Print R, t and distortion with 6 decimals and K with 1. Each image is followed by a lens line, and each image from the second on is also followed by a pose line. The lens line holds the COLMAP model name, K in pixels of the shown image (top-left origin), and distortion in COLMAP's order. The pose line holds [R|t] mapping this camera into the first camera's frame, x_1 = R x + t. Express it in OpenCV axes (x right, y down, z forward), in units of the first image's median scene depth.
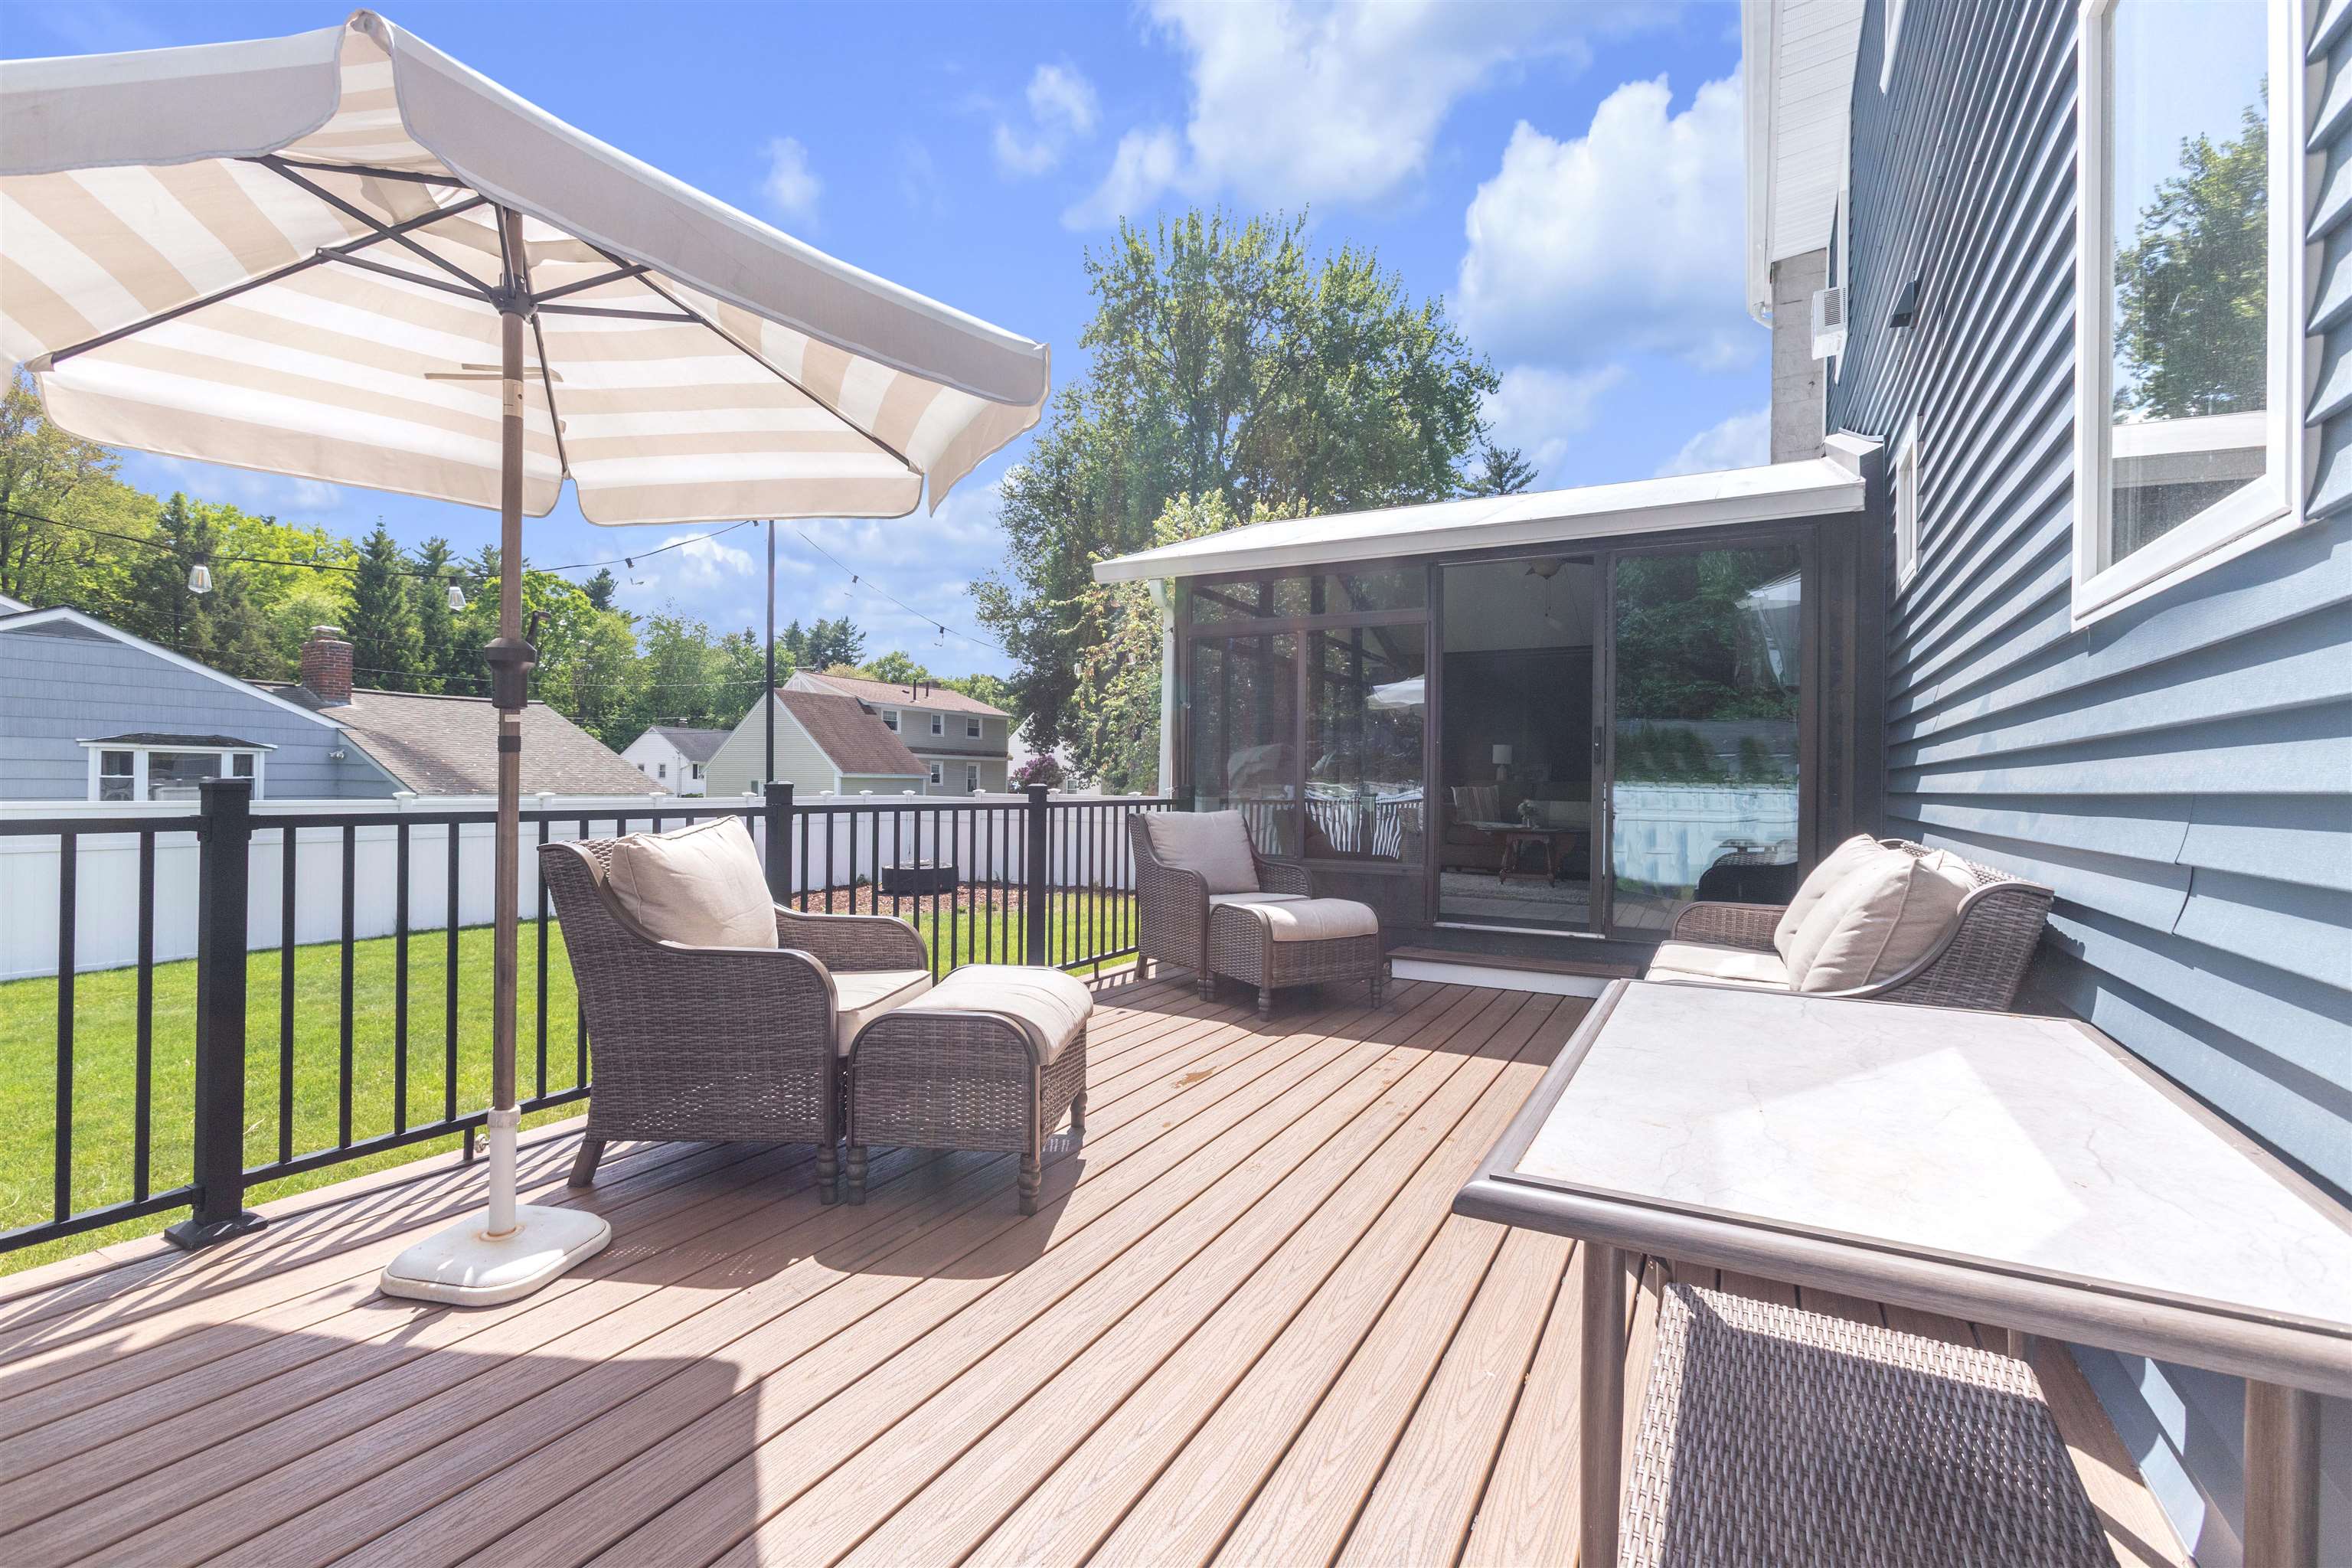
lens RADIAL K [[1035.6, 0, 1165.5], [0, 1035.6, 772.9], [0, 0, 1]] dist [-0.002349, 0.000100]
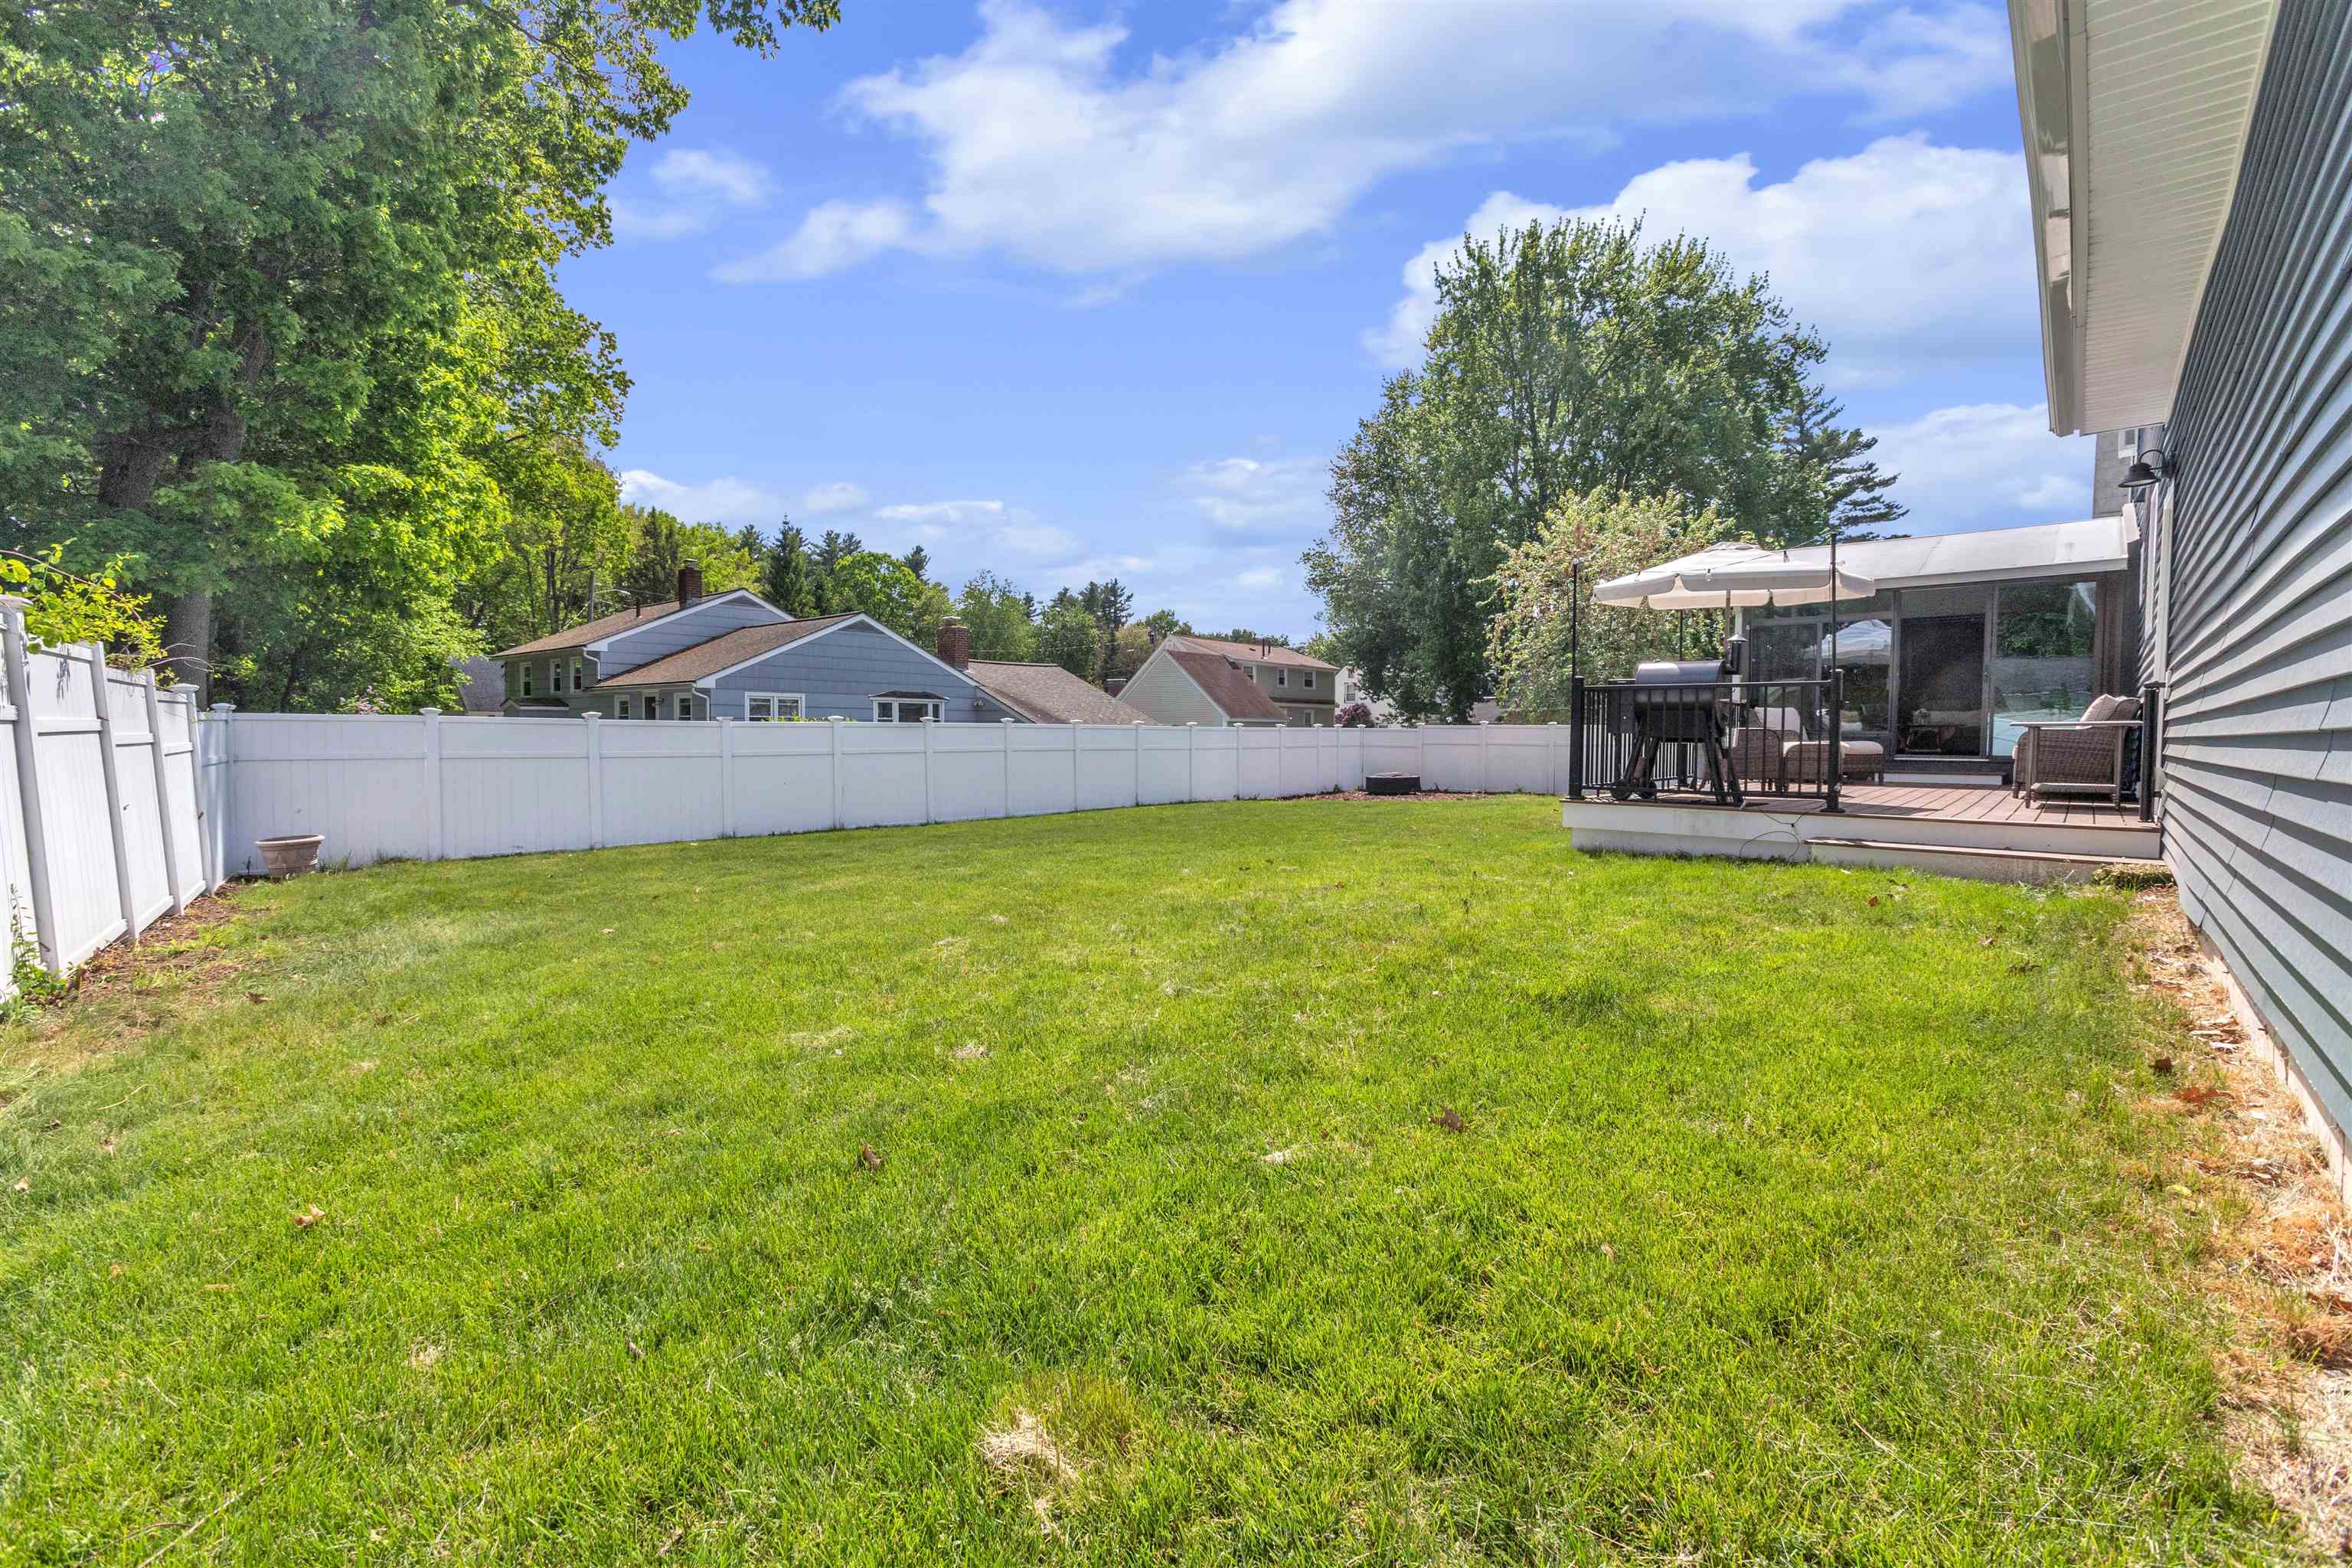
lens RADIAL K [[1035.6, 0, 1165.5], [0, 1035.6, 772.9], [0, 0, 1]] dist [-0.002349, 0.000100]
pose [[0.976844, -0.000029, -0.213951, -0.123731], [0.010023, 0.998908, 0.045628, 0.009062], [0.213716, -0.046716, 0.975778, -0.230969]]
